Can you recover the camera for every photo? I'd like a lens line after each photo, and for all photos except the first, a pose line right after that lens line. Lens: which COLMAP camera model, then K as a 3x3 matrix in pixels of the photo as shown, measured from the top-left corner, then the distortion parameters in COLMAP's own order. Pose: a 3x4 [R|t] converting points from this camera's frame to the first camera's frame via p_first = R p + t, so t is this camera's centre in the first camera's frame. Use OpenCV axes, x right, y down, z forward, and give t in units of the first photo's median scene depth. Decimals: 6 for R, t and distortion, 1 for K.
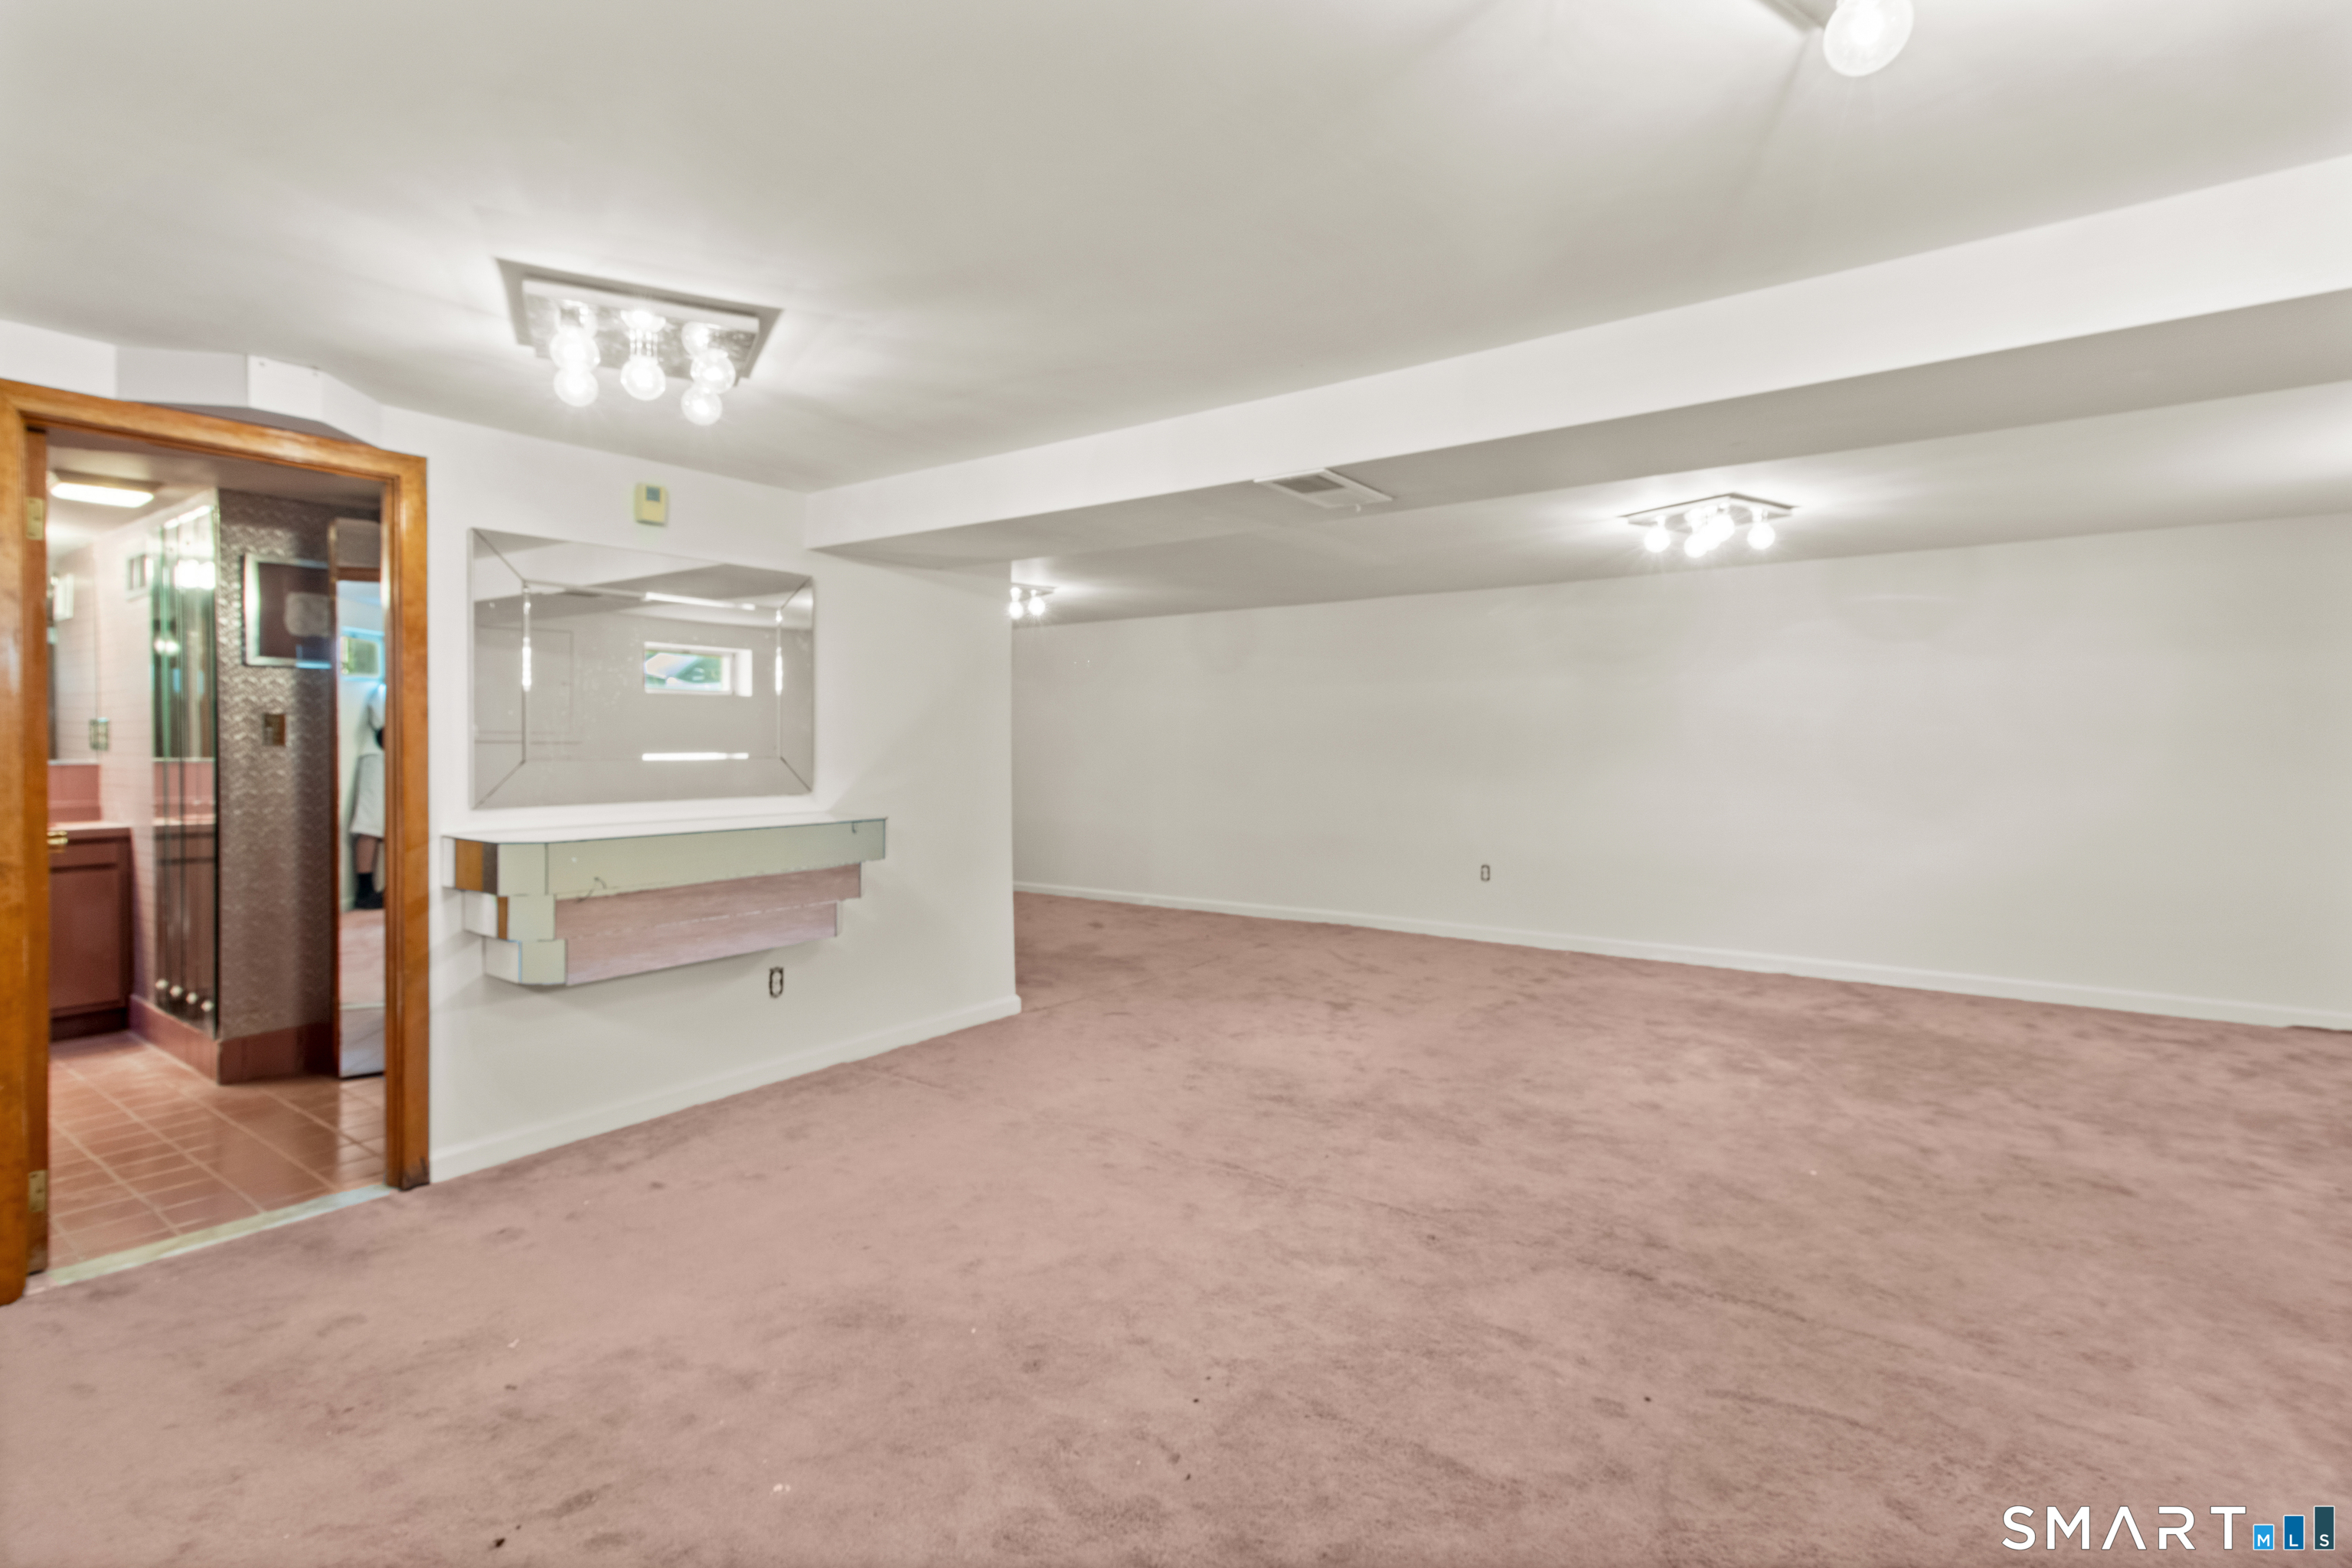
lens RADIAL K [[1100.8, 0, 1172.2], [0, 1100.8, 780.7], [0, 0, 1]] dist [0.004096, -0.001945]
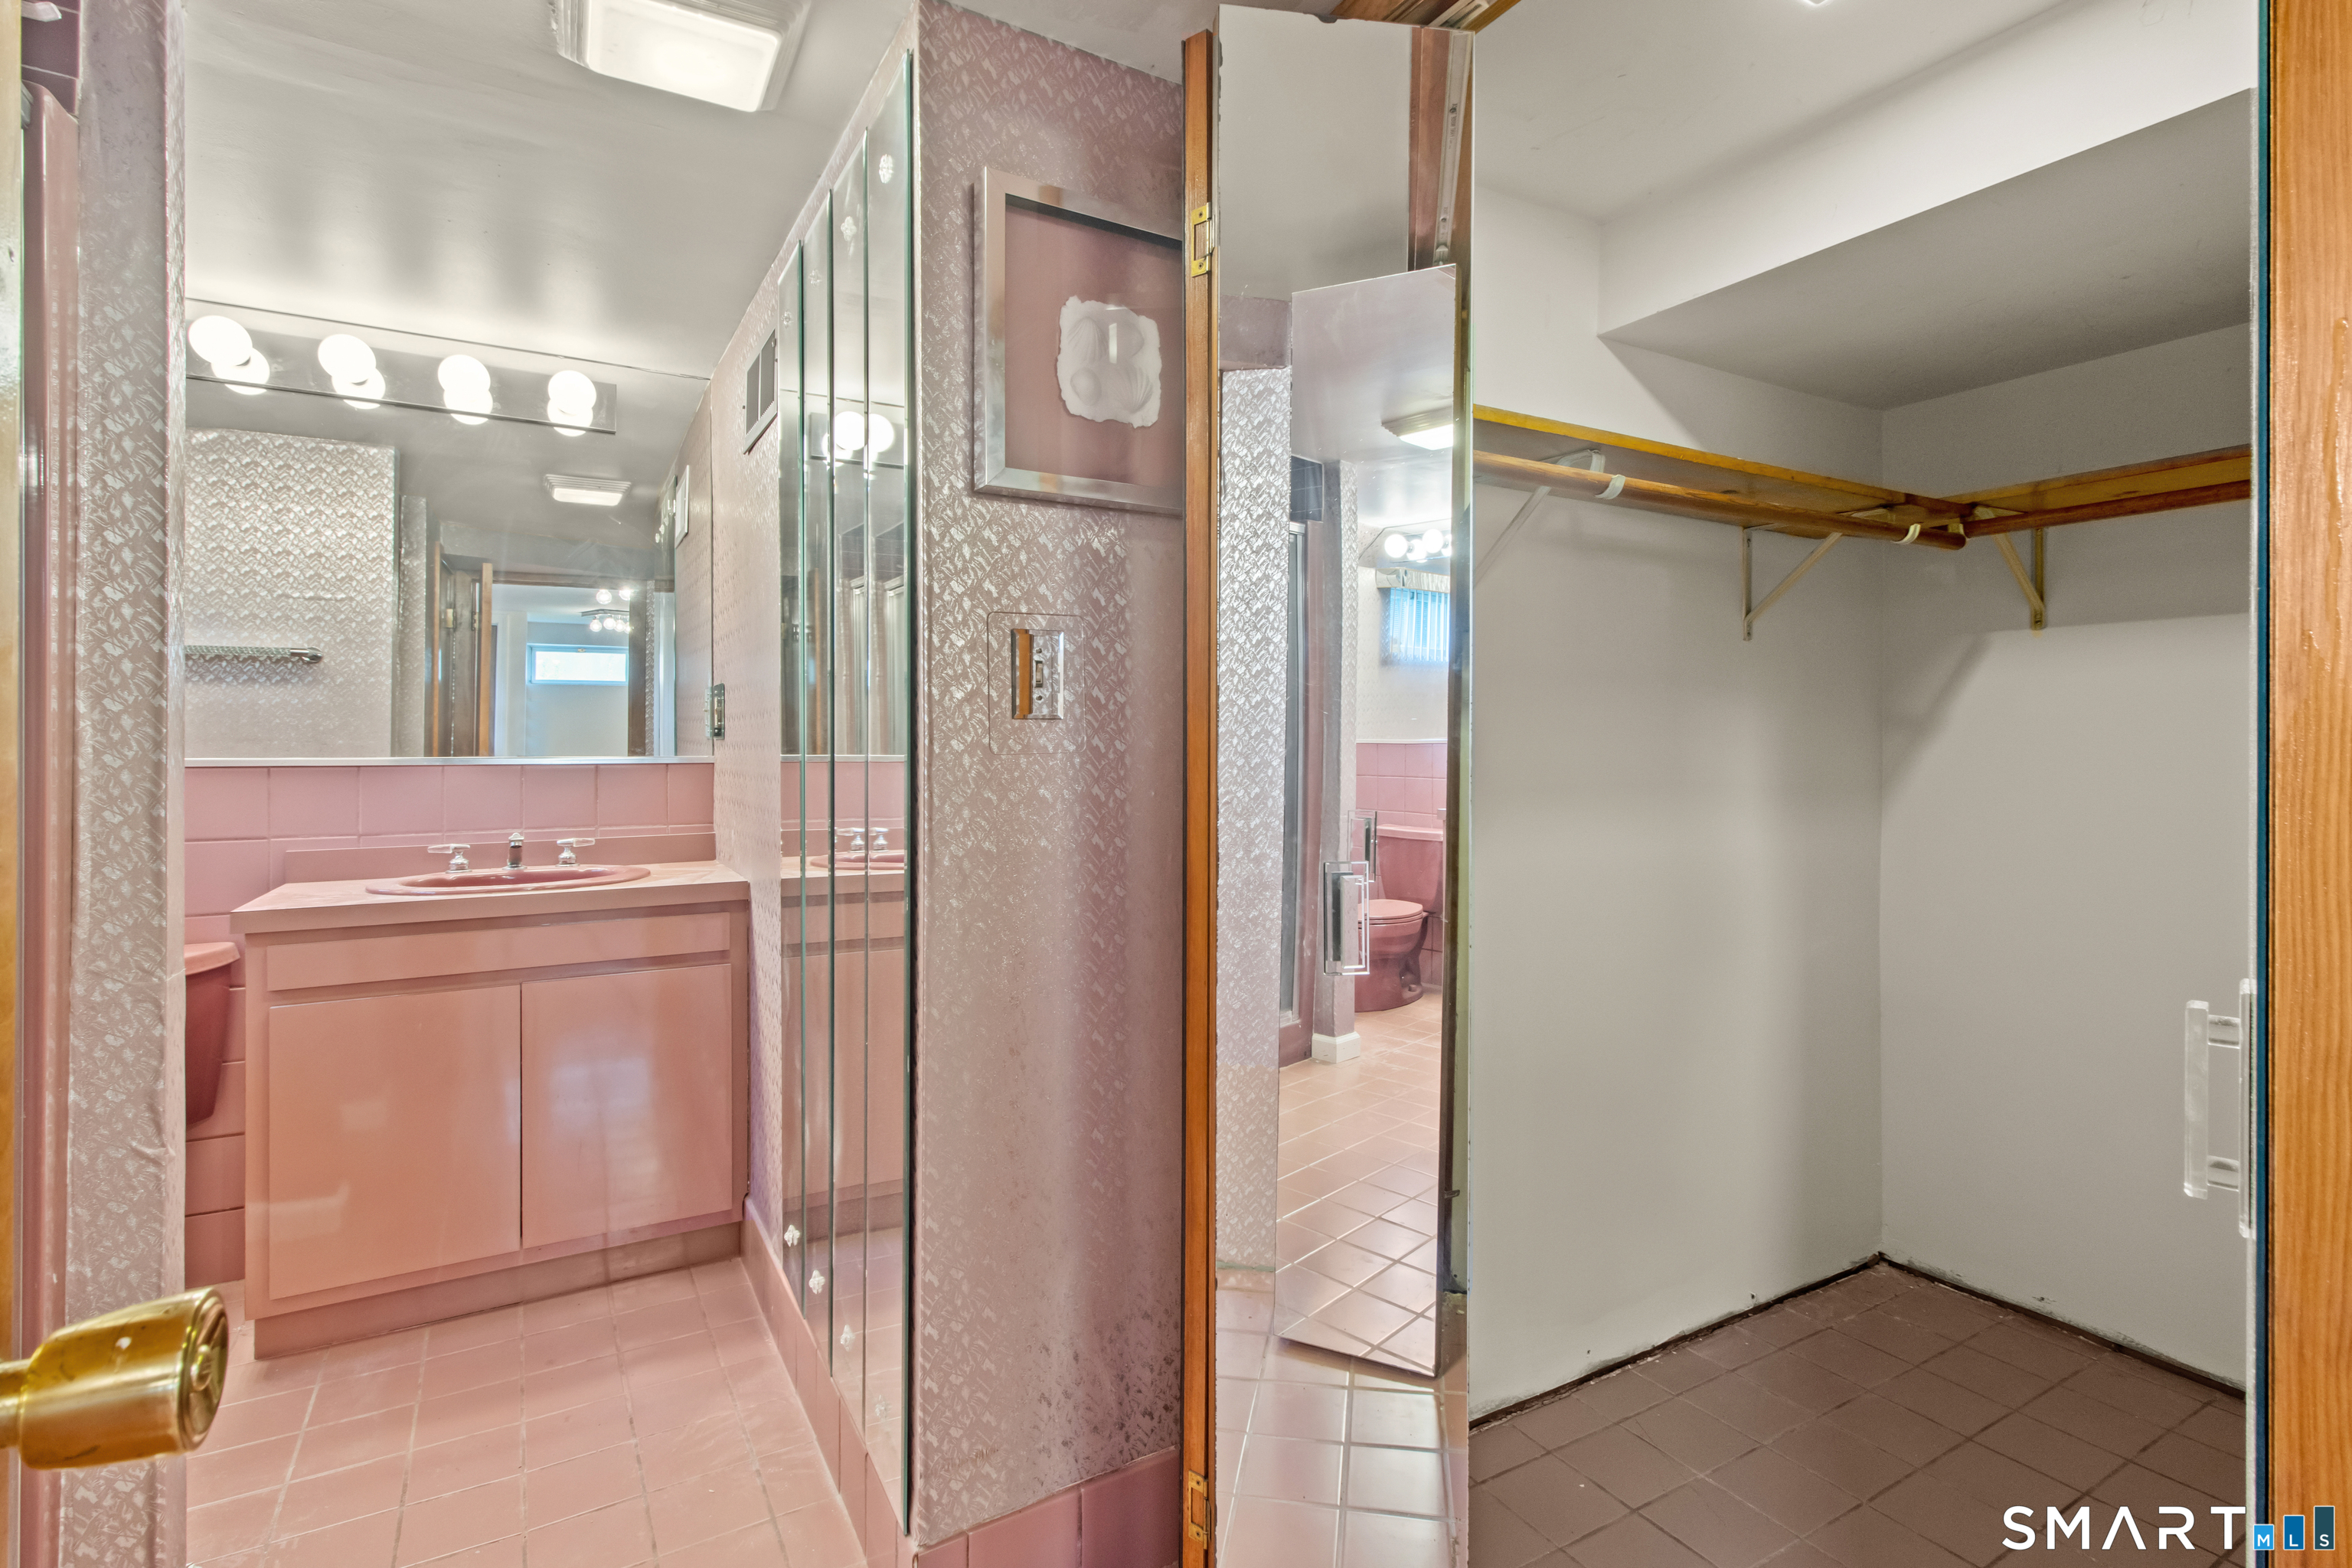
lens RADIAL K [[1100.8, 0, 1174.8], [0, 1100.8, 763.6], [0, 0, 1]] dist [0.004096, -0.001945]
pose [[0.913532, 0.003934, -0.406747, -0.607118], [-0.009123, 0.999900, -0.010818, -0.012437], [0.406664, 0.013594, 0.913477, 0.668944]]
